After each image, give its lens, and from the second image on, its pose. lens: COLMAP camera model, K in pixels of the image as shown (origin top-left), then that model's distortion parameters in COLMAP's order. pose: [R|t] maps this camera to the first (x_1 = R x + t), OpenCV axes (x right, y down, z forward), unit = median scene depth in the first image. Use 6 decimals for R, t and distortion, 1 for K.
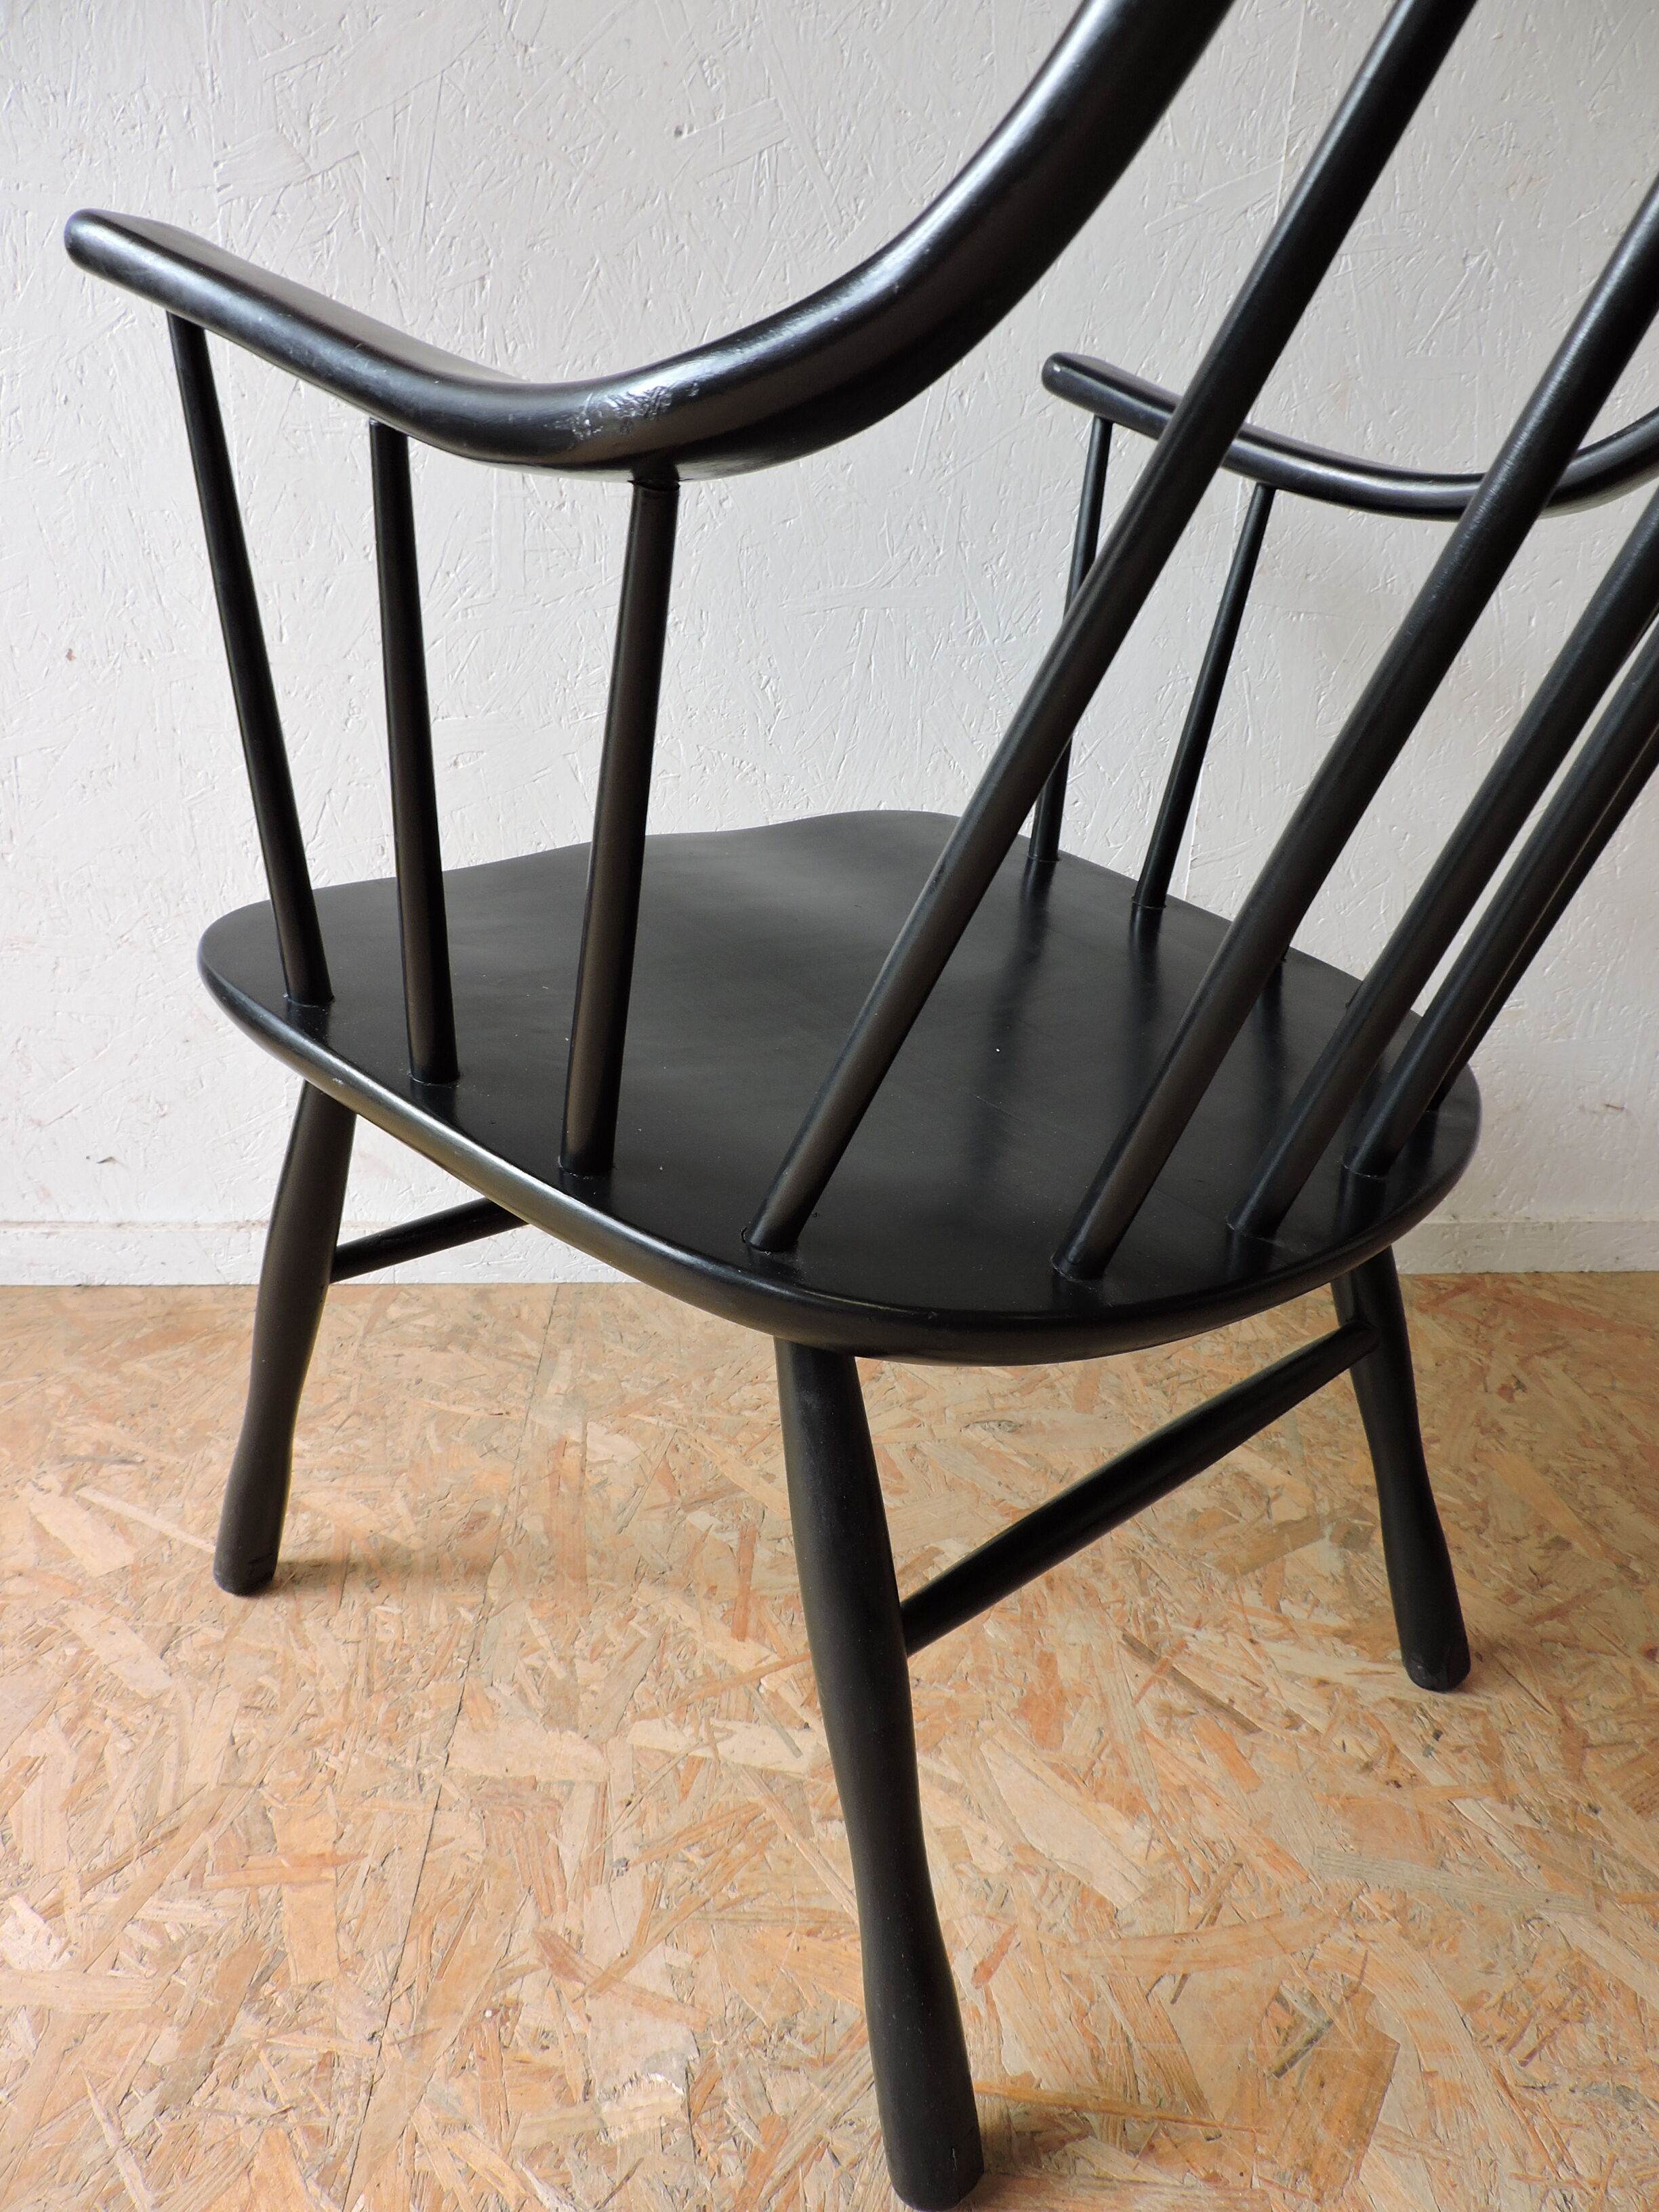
lens RADIAL K [[1580.1, 0, 824.4], [0, 1580.1, 1102.6], [0, 0, 1]] dist [-0.018112, -0.000163]
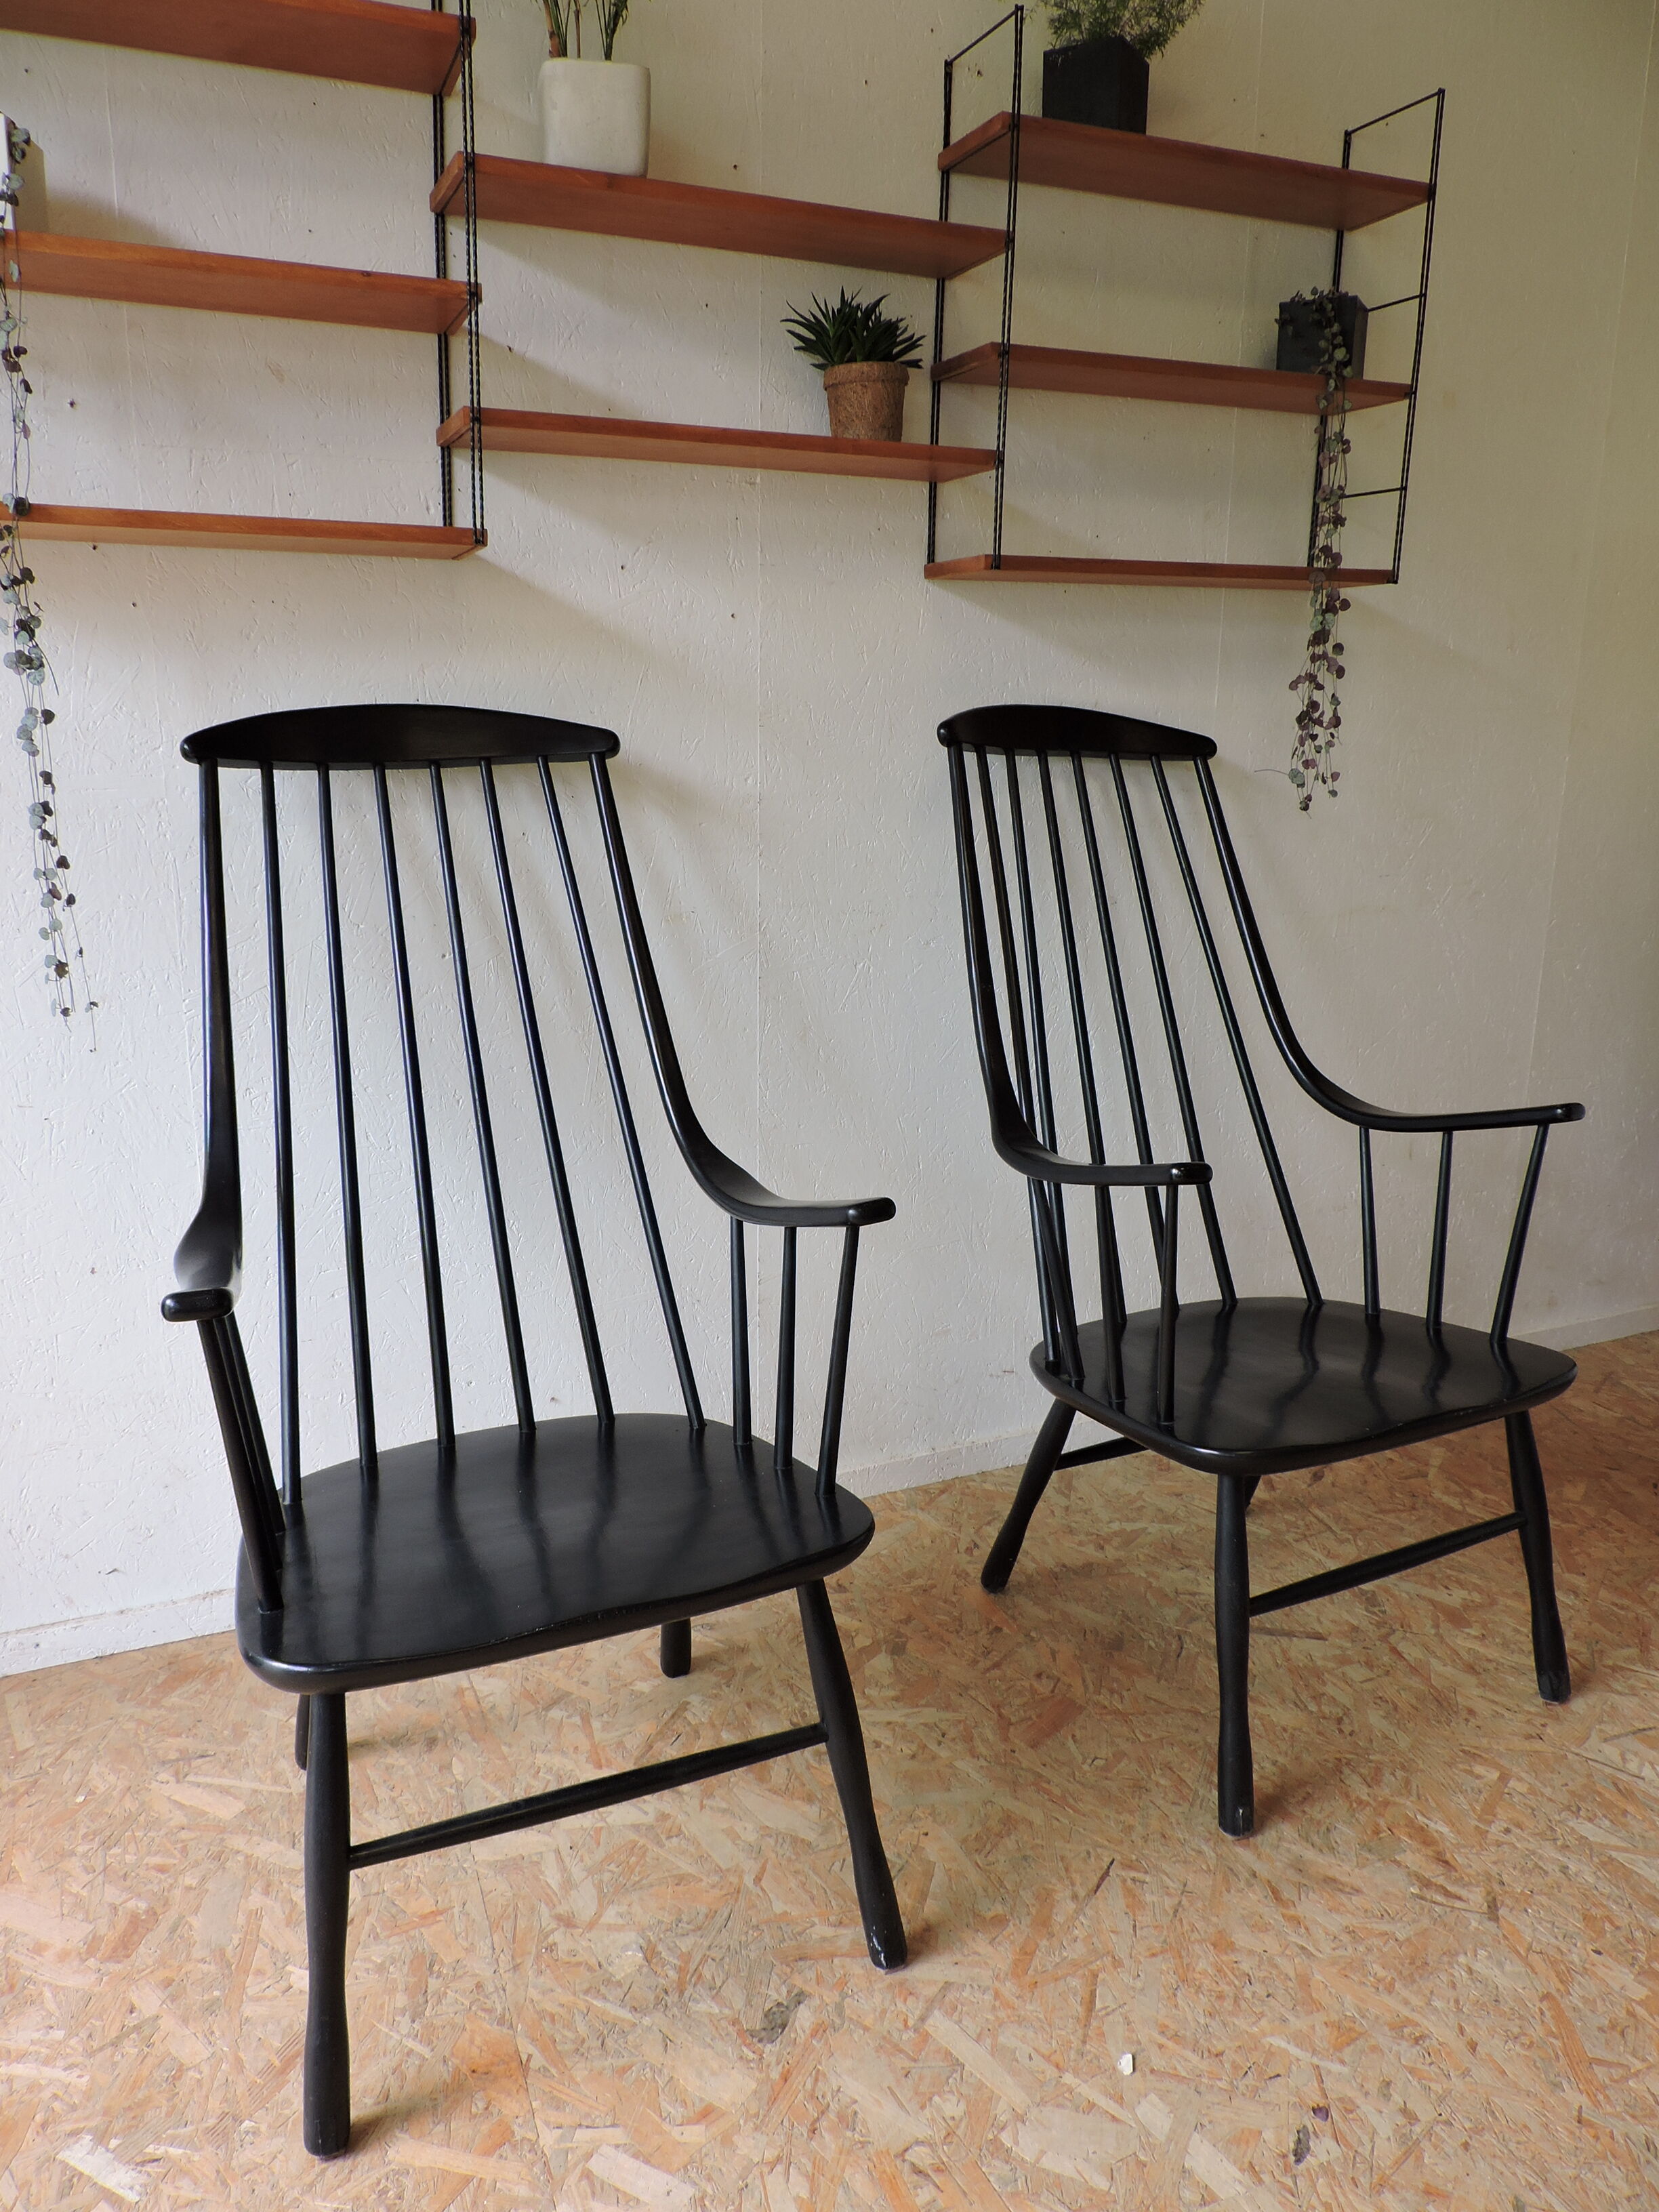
lens RADIAL K [[1580.1, 0, 817.9], [0, 1580.1, 1105.0], [0, 0, 1]] dist [-0.018112, -0.000163]
pose [[0.951878, -0.113395, 0.284728, -0.258847], [0.144900, 0.985153, -0.092073, -0.243465], [-0.270060, 0.128900, 0.954176, -1.017938]]
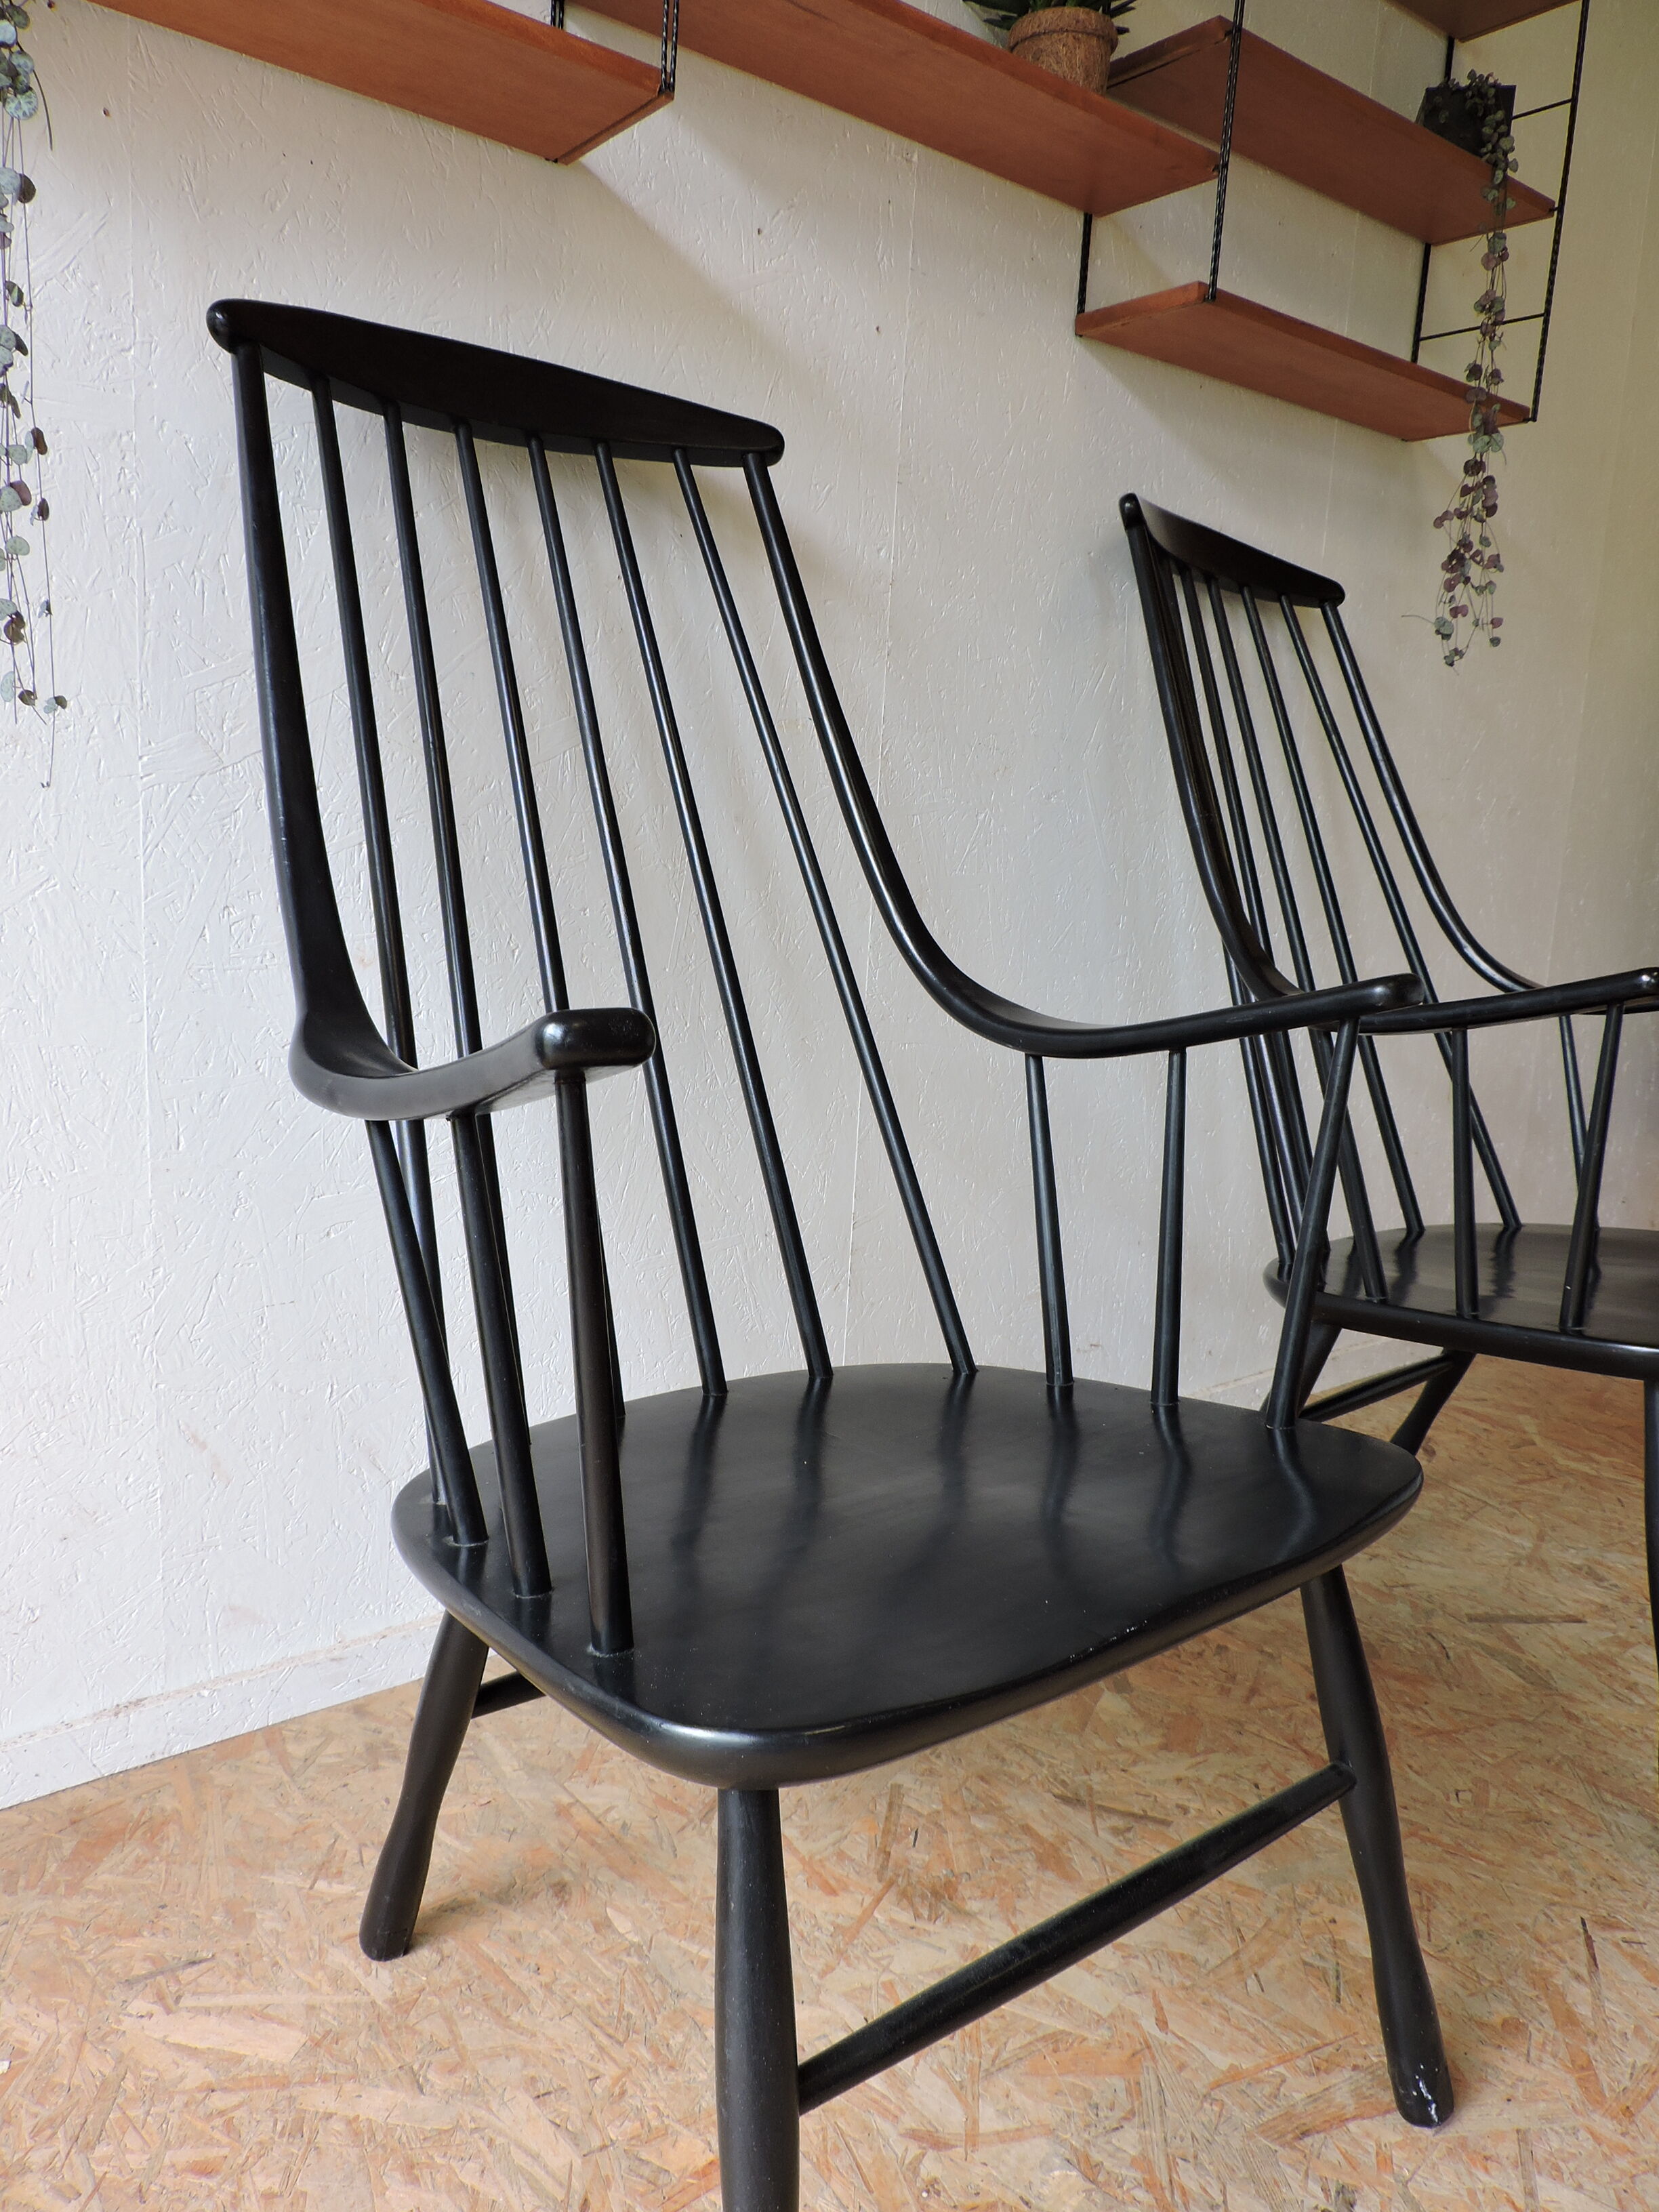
lens RADIAL K [[1580.1, 0, 824.1], [0, 1580.1, 1107.1], [0, 0, 1]] dist [-0.018112, -0.000163]
pose [[0.841521, -0.099460, 0.530989, -0.691686], [0.183309, 0.977162, -0.107479, -0.153960], [-0.508173, 0.187781, 0.840535, -0.197982]]
